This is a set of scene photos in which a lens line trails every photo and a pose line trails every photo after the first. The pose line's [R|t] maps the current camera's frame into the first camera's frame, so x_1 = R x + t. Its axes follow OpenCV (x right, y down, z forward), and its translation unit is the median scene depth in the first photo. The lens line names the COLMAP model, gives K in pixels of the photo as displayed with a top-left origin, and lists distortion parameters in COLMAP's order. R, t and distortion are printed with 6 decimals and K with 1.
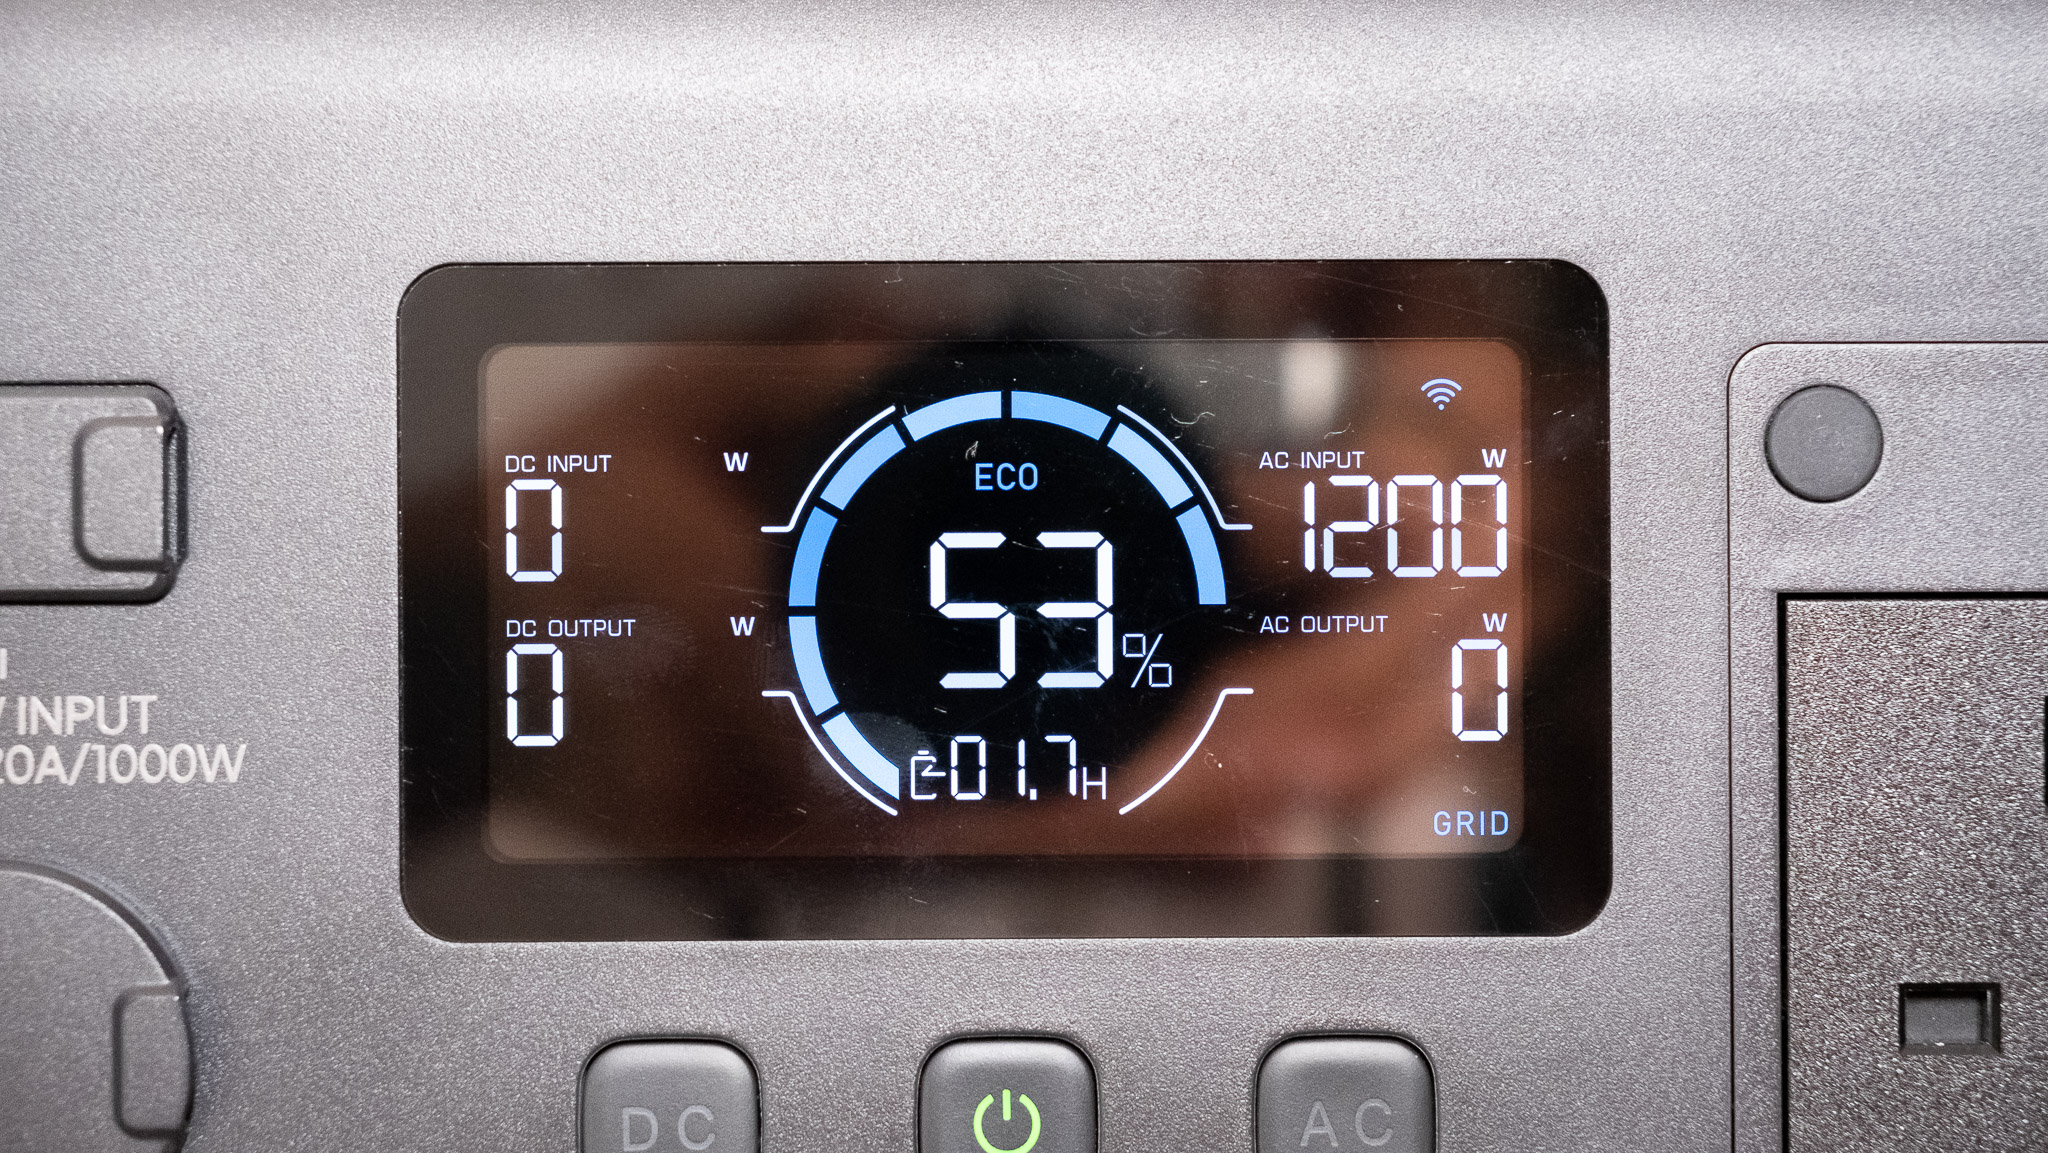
lens RADIAL K [[4348.2, 0, 1036.9], [0, 4348.2, 573.5], [0, 0, 1]] dist [0.035921, 0.000000]
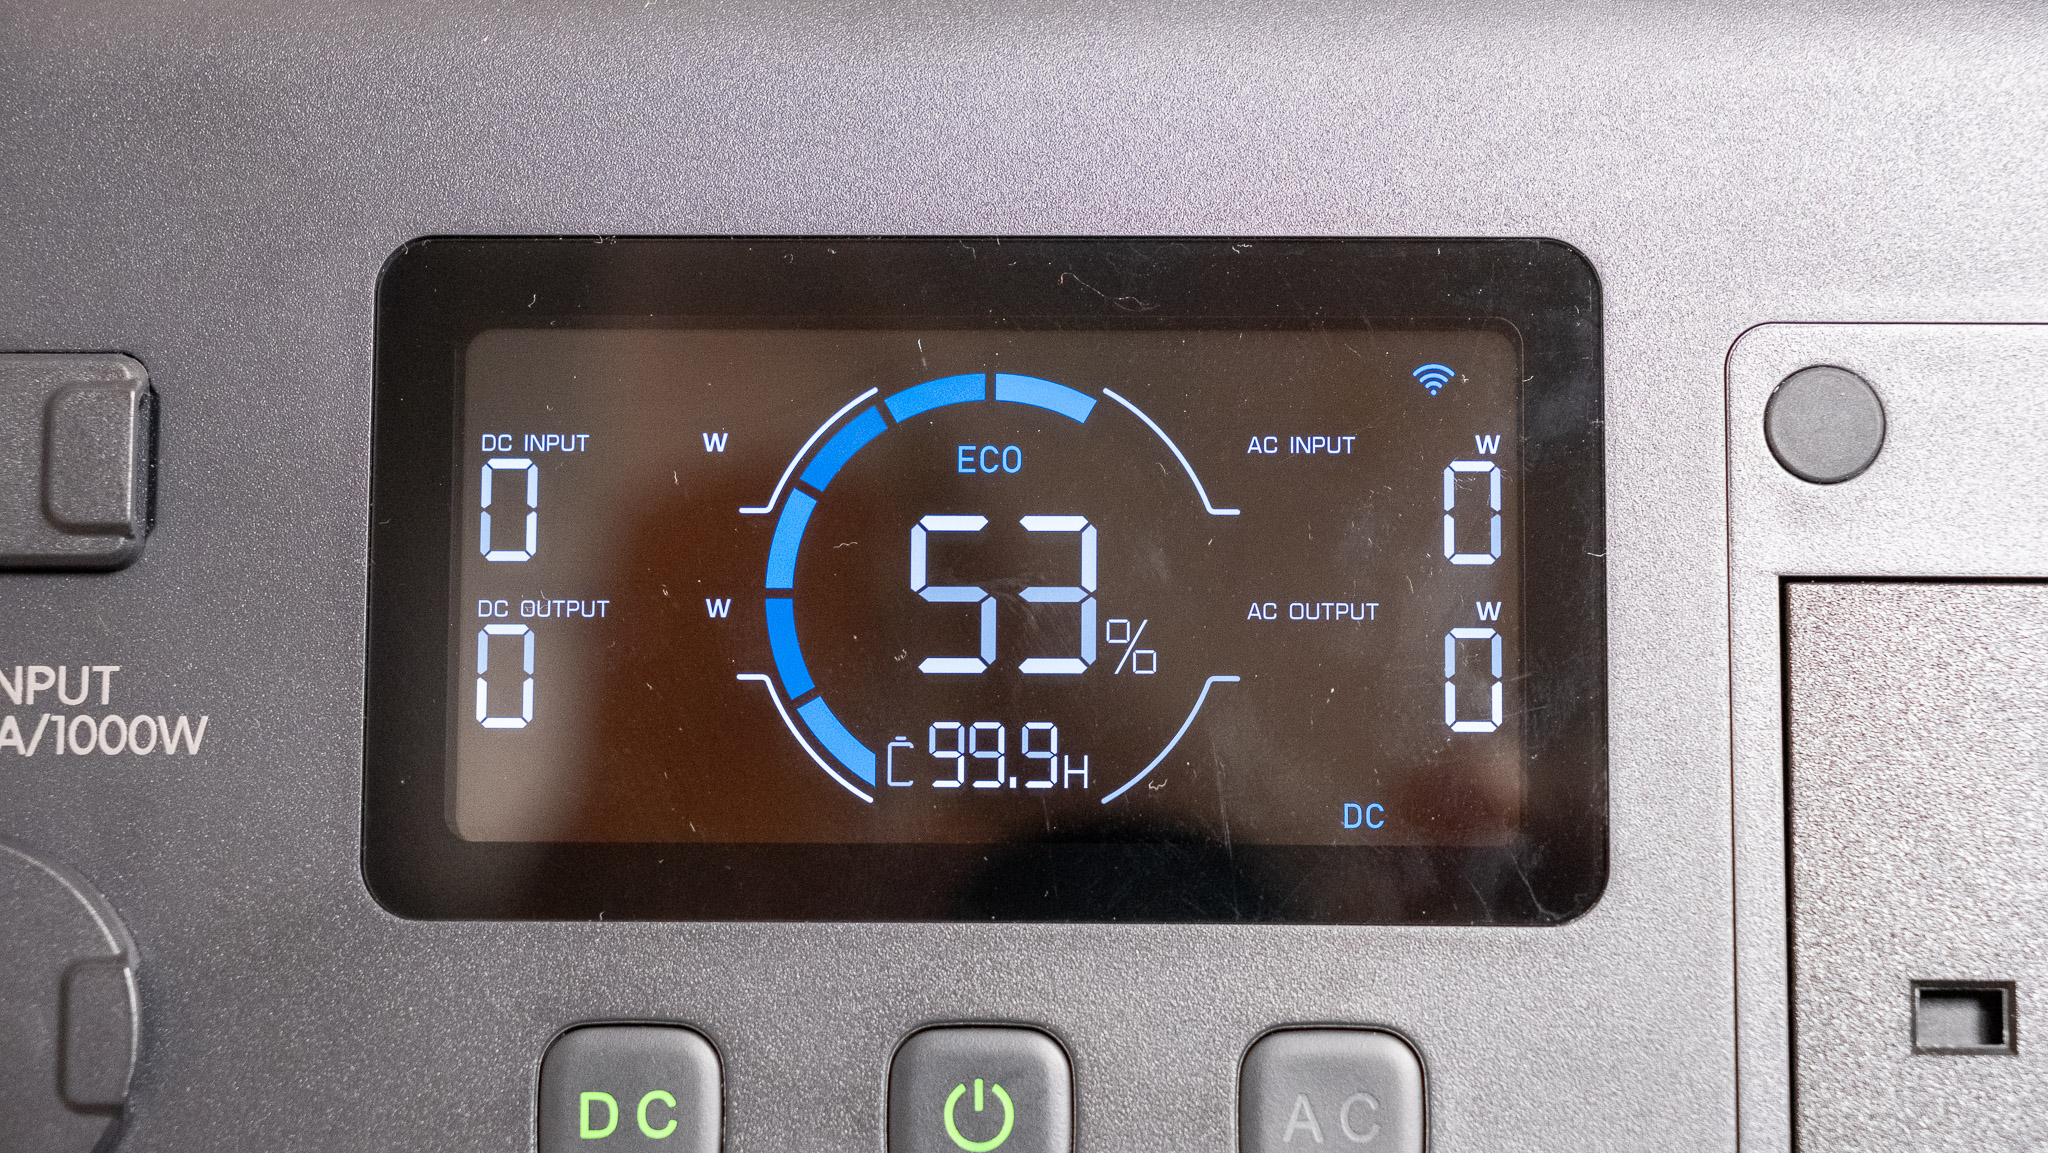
lens RADIAL K [[4348.2, 0, 1028.6], [0, 4348.2, 579.7], [0, 0, 1]] dist [0.035921, 0.000000]
pose [[0.999418, 0.007716, -0.033227, 0.034713], [-0.011630, 0.992793, -0.119274, 0.122082], [0.032068, 0.119591, 0.992305, 0.030161]]
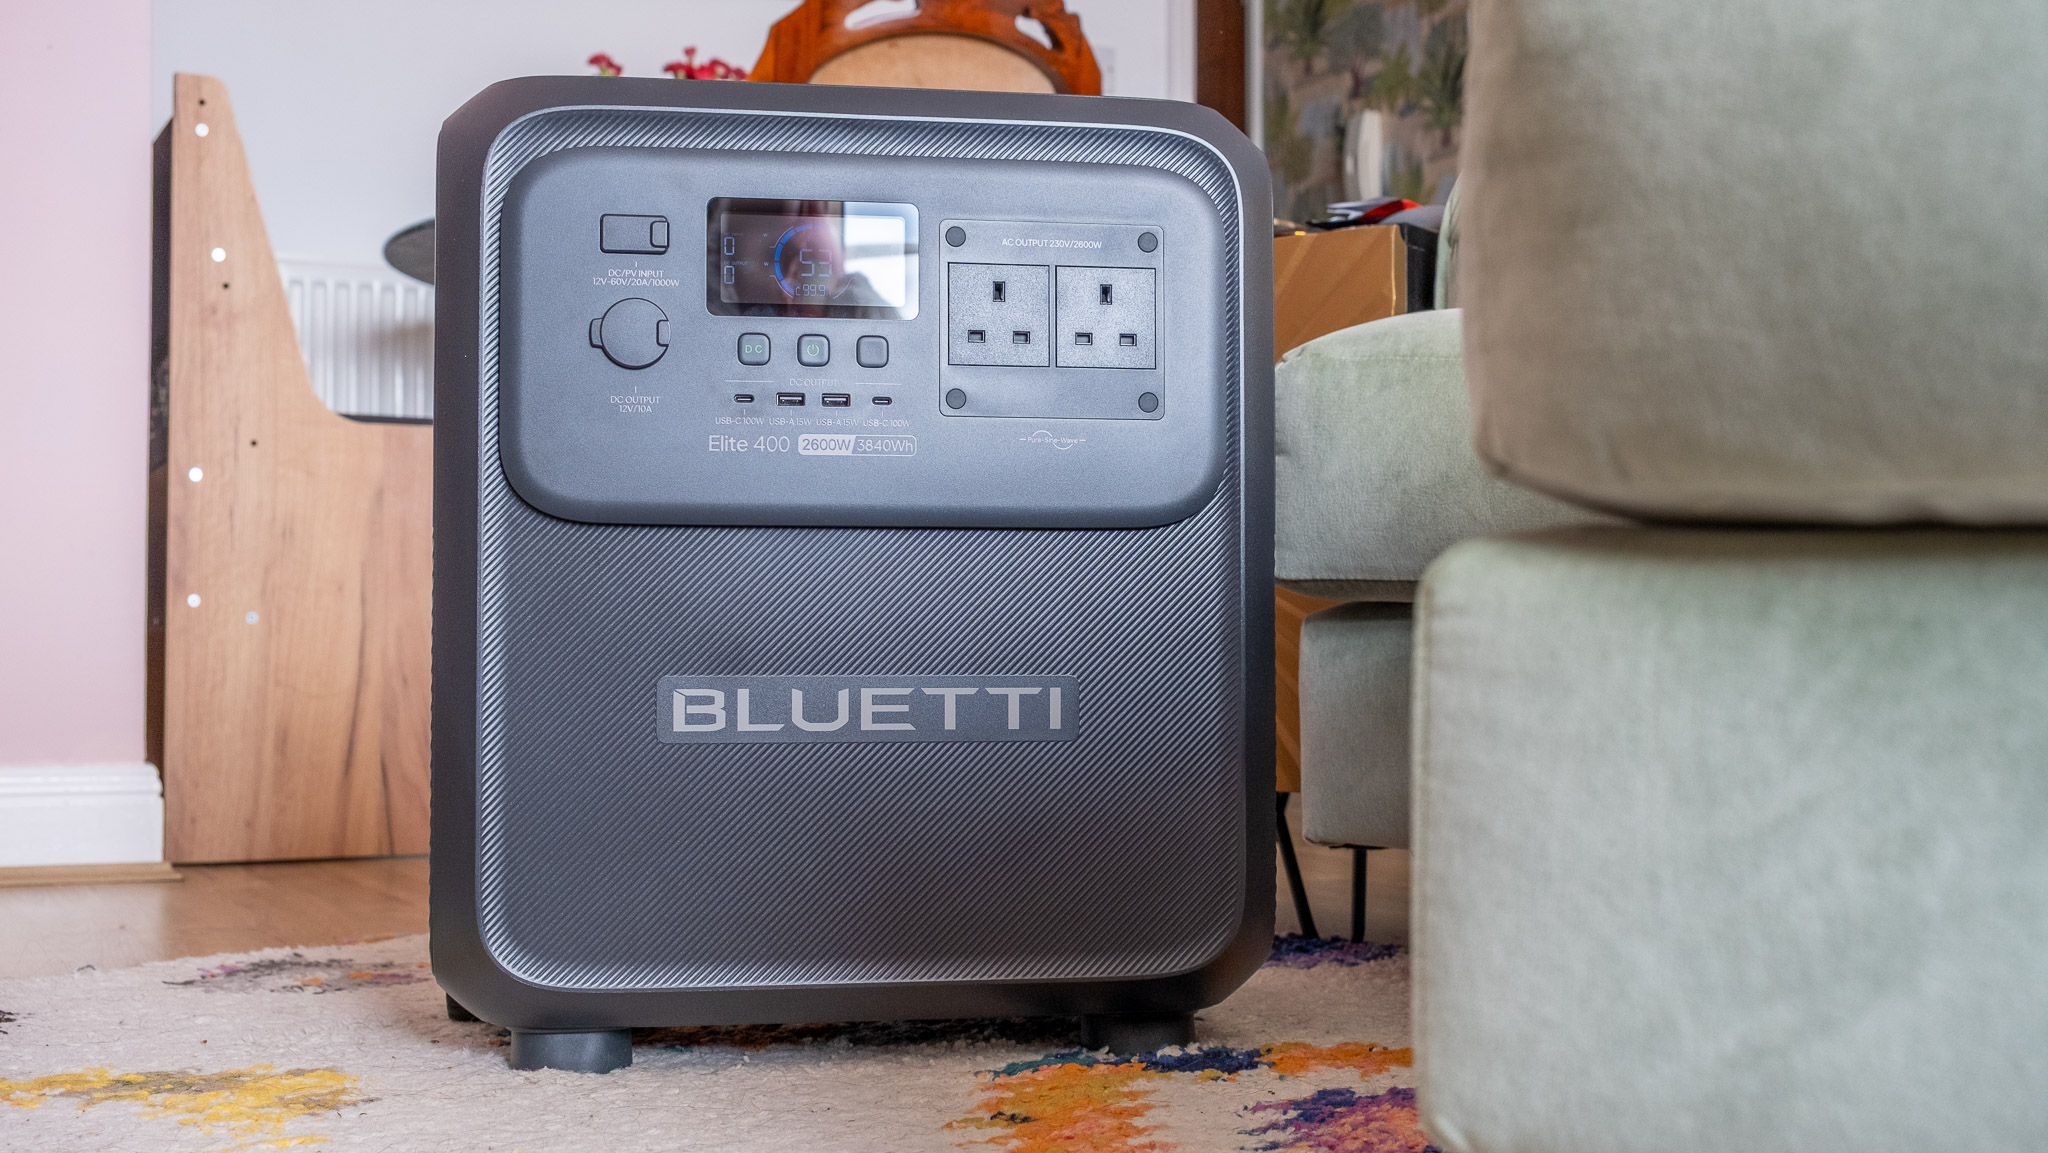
lens RADIAL K [[2371.9, 0, 1018.7], [0, 2371.9, 579.0], [0, 0, 1]] dist [0.029365, 0.000000]
pose [[0.988021, 0.010189, 0.153983, -0.214928], [-0.002731, 0.998816, -0.048570, 0.571727], [-0.154296, 0.047568, 0.986879, -2.082582]]
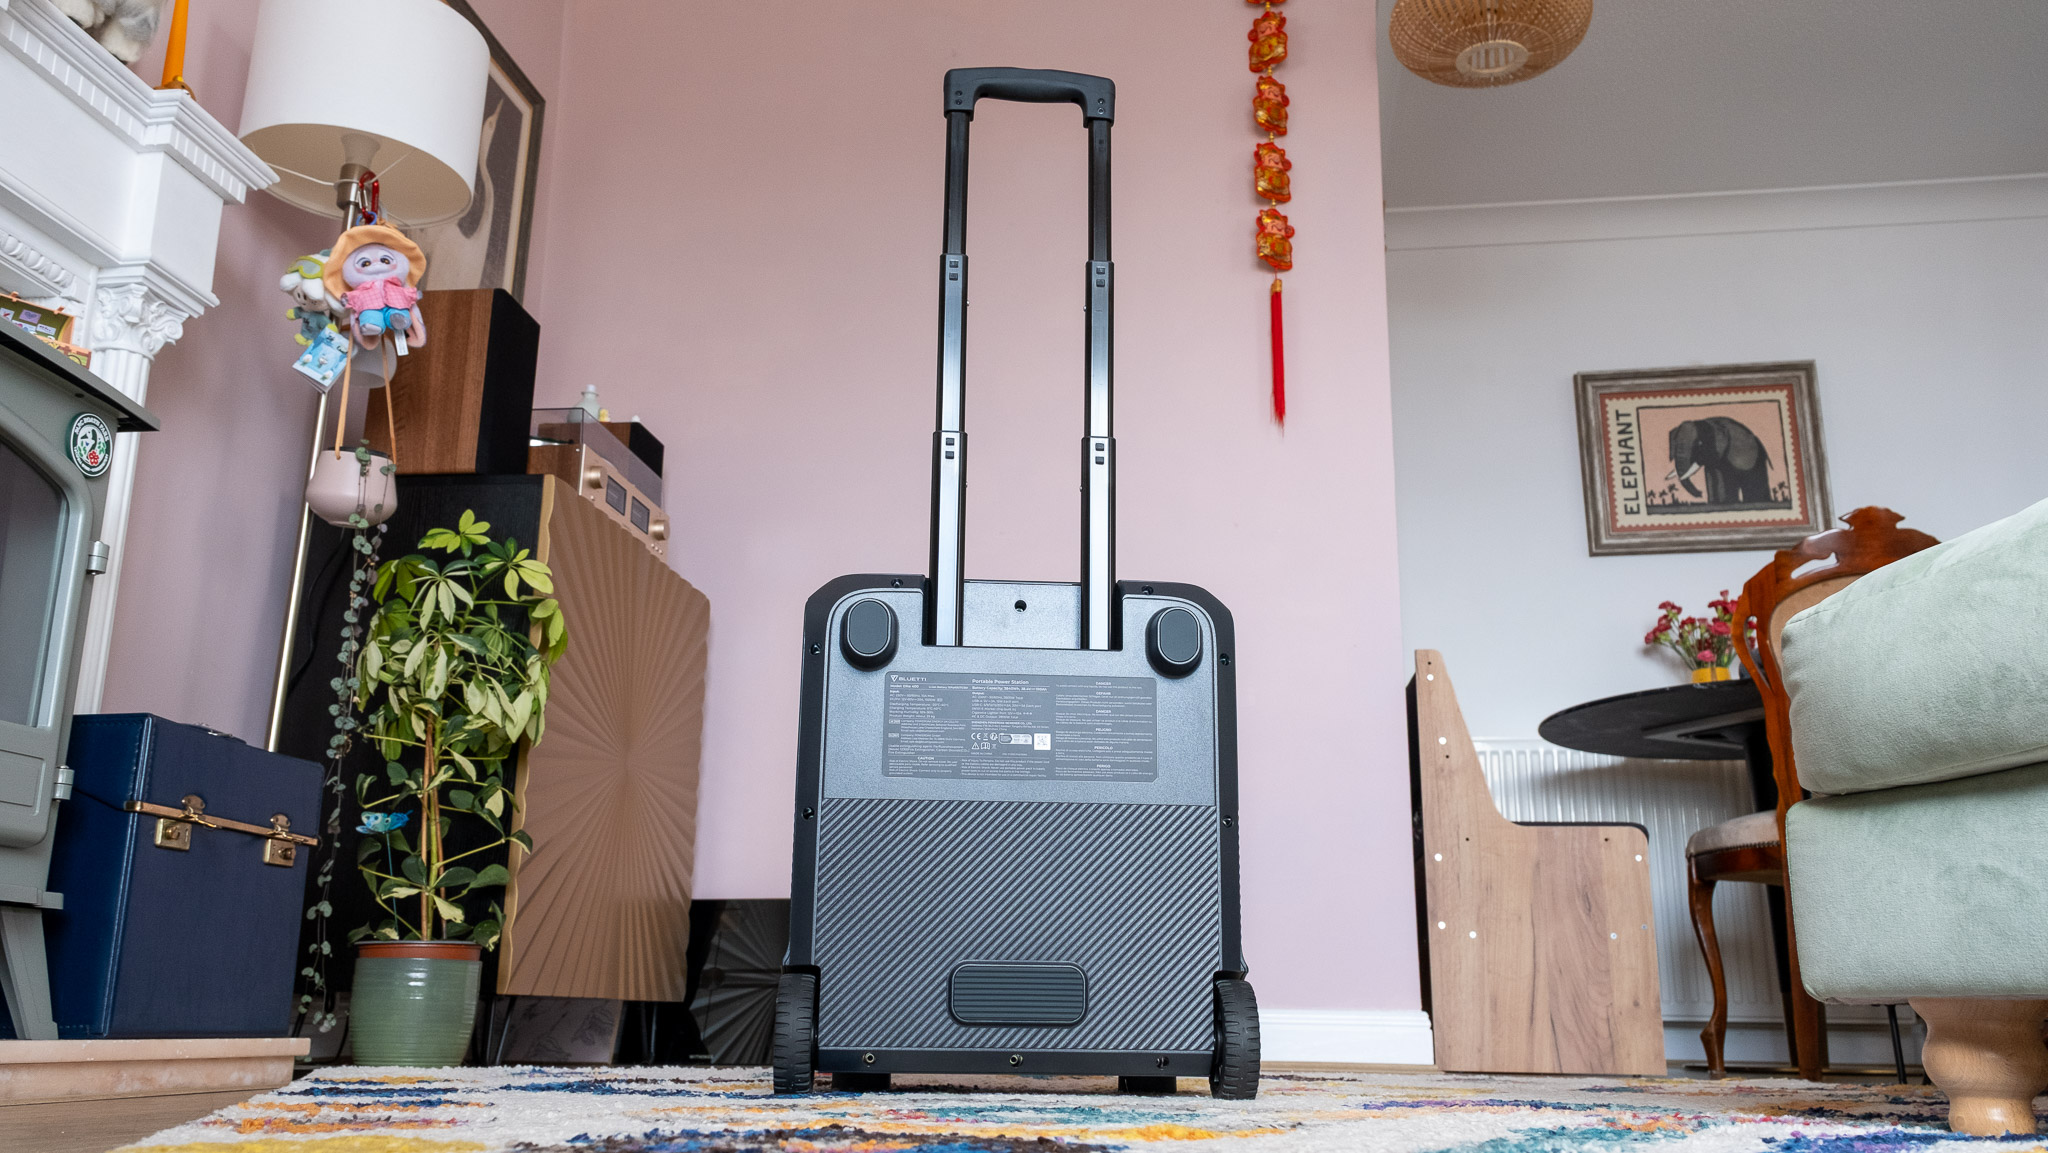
lens RADIAL K [[1660.7, 0, 1021.6], [0, 1660.7, 577.4], [0, 0, 1]] dist [0.023438, 0.004103]
pose [[0.907731, -0.091852, -0.409376, -0.009121], [-0.023525, 0.963063, -0.268246, 0.731714], [0.418893, 0.253126, 0.872041, -2.956285]]
